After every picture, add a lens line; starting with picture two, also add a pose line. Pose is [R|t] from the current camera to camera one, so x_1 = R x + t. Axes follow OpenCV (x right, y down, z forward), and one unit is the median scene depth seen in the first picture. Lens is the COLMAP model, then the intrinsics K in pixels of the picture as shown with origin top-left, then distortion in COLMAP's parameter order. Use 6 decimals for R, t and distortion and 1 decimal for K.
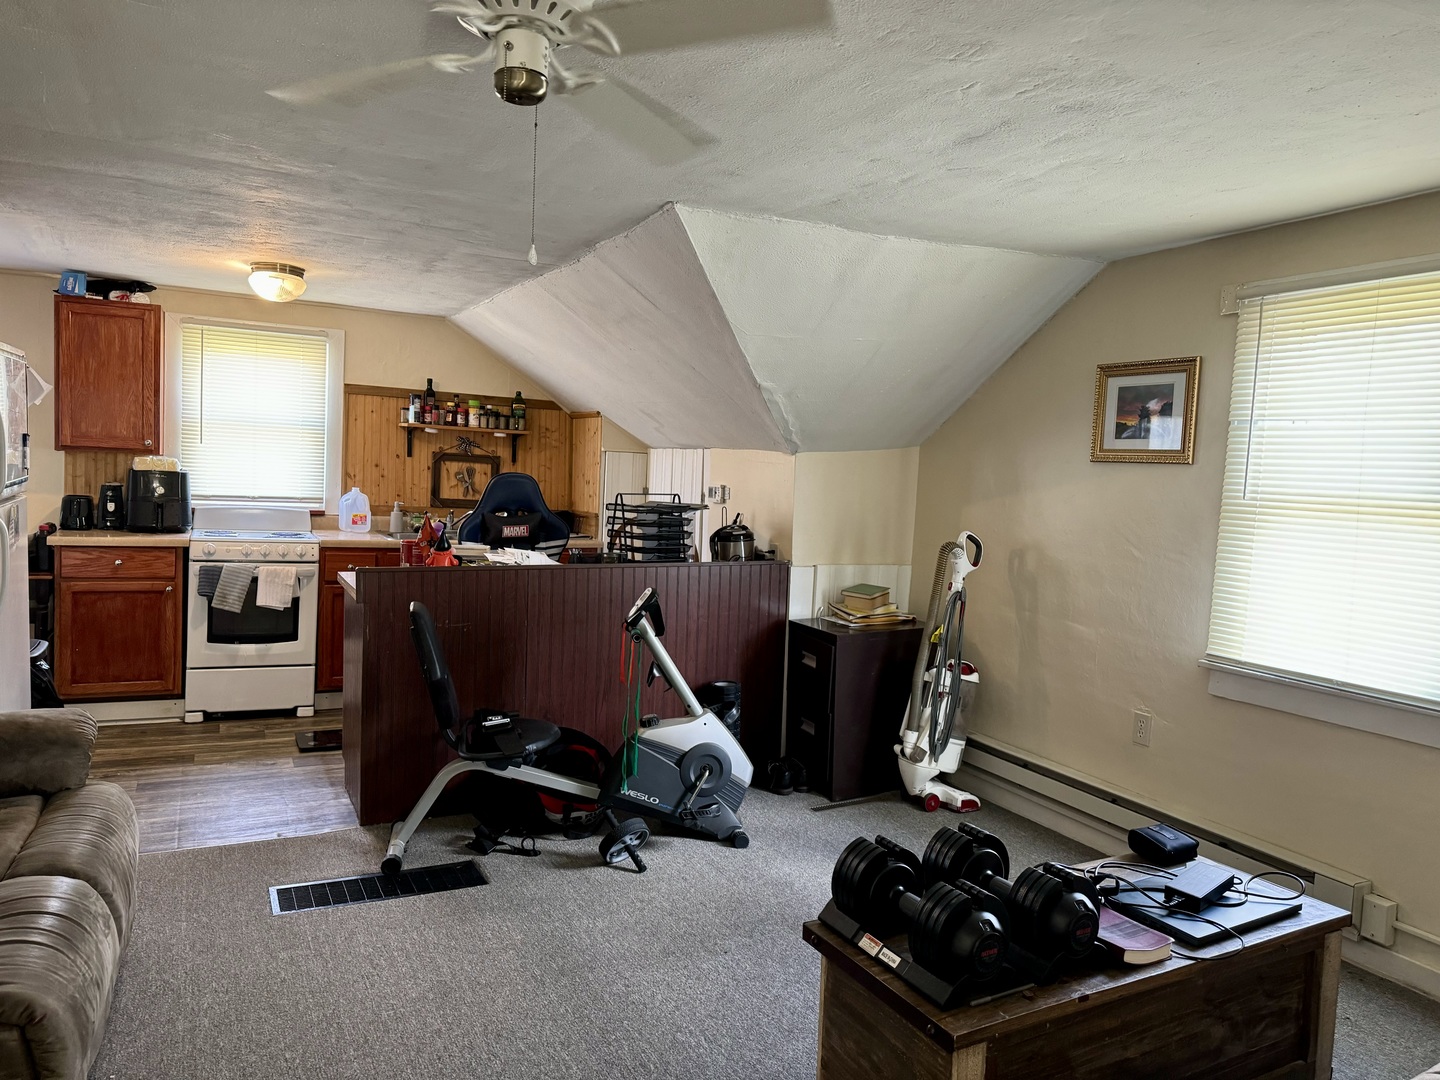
lens RADIAL K [[1002.3, 0, 720.0], [0, 1002.3, 540.0], [0, 0, 1]] dist [0.071635, -0.088034]
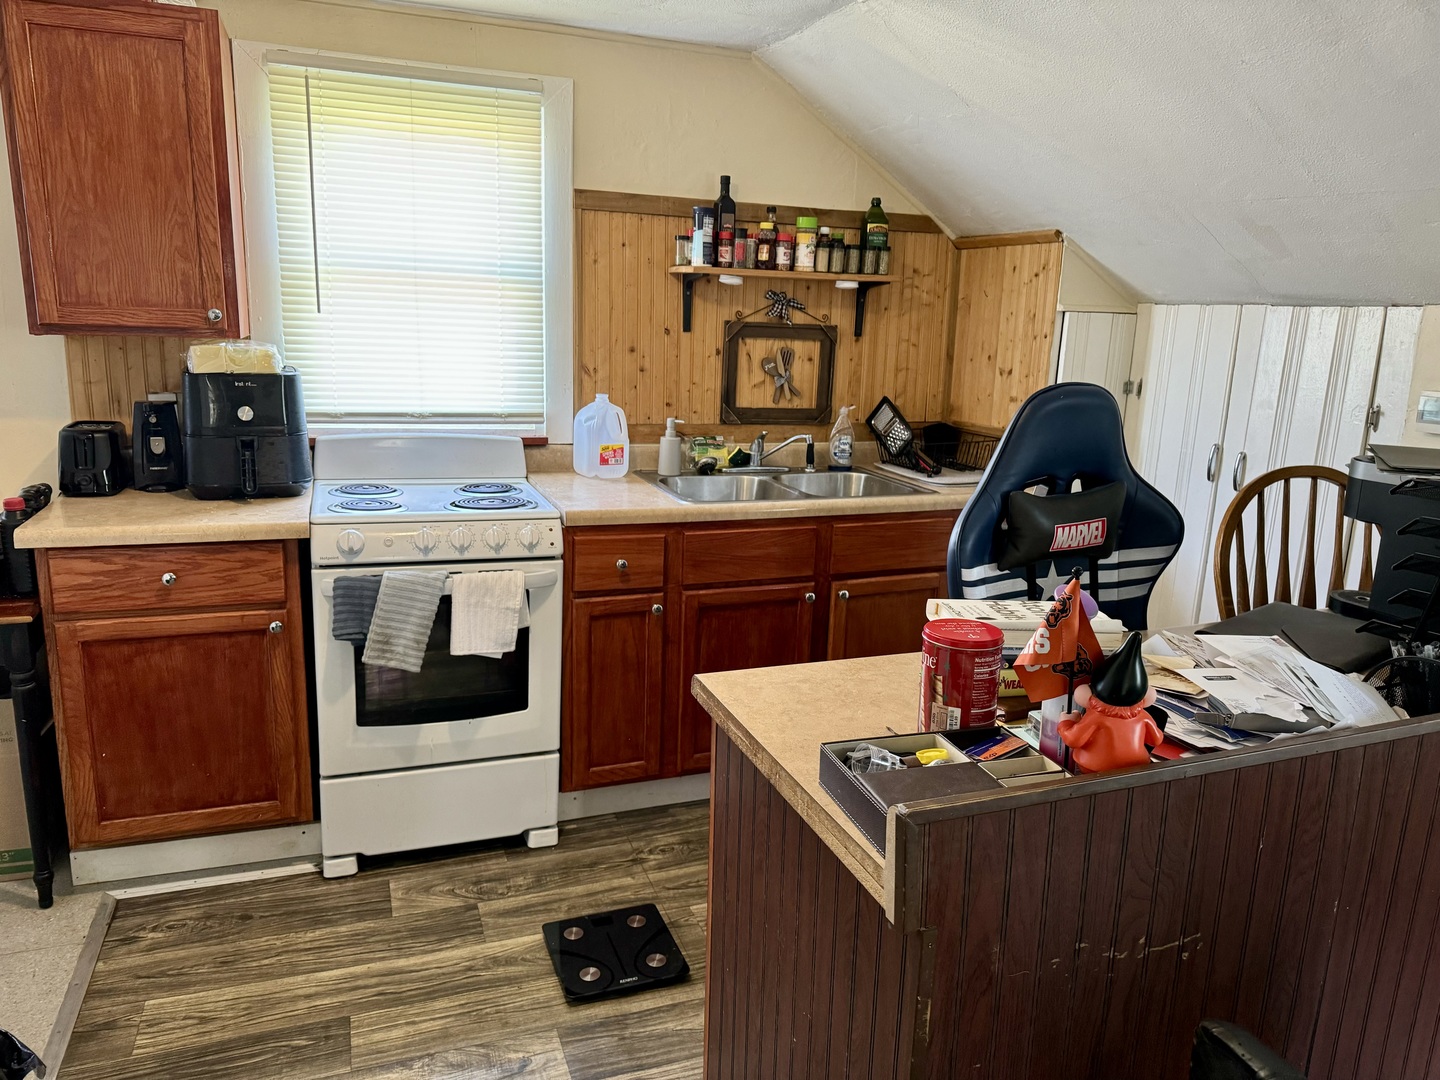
lens RADIAL K [[1018.4, 0, 720.0], [0, 1018.4, 540.0], [0, 0, 1]] dist [0.143640, -0.214593]
pose [[0.994160, 0.003523, -0.107859, -0.263448], [0.011250, 0.990638, 0.136051, -0.052990], [0.107328, -0.136470, 0.984813, 0.511034]]
